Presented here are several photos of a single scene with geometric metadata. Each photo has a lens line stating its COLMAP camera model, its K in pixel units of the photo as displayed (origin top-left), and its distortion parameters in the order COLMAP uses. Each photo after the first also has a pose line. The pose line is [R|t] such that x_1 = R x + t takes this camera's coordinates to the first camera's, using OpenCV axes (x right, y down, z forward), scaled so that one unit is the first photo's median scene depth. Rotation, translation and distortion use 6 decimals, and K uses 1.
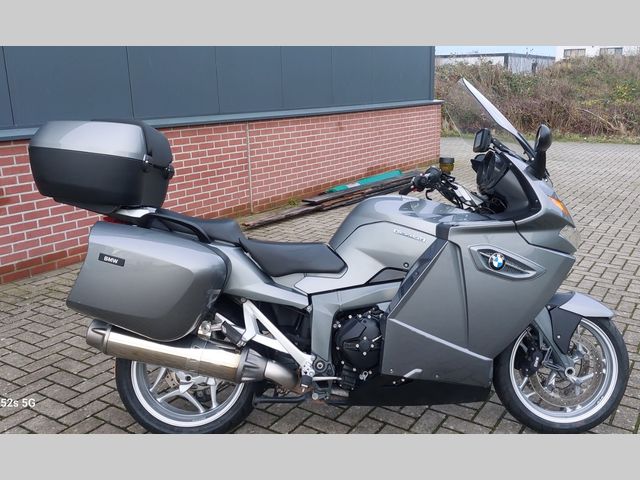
lens RADIAL K [[642.4, 0, 347.6], [0, 642.4, 222.1], [0, 0, 1]] dist [0.080786, -0.004617]
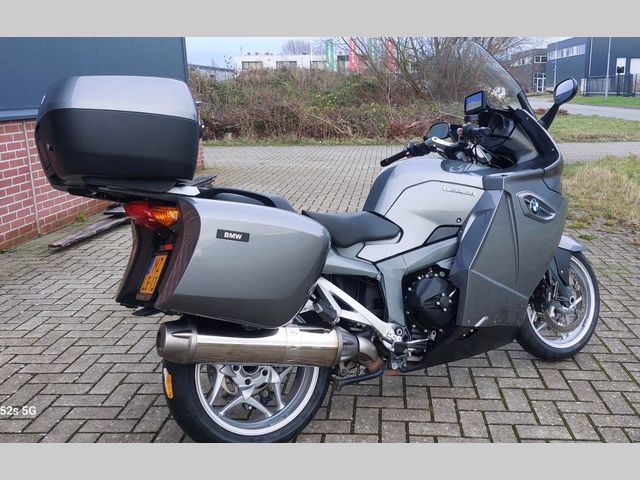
lens RADIAL K [[665.0, 0, 389.0], [0, 665.0, 241.3], [0, 0, 1]] dist [0.223836, -0.432109]
pose [[0.860511, -0.118262, 0.495514, -0.528970], [0.118904, 0.992441, 0.030371, 0.053537], [-0.495360, 0.032784, 0.868069, 0.128930]]
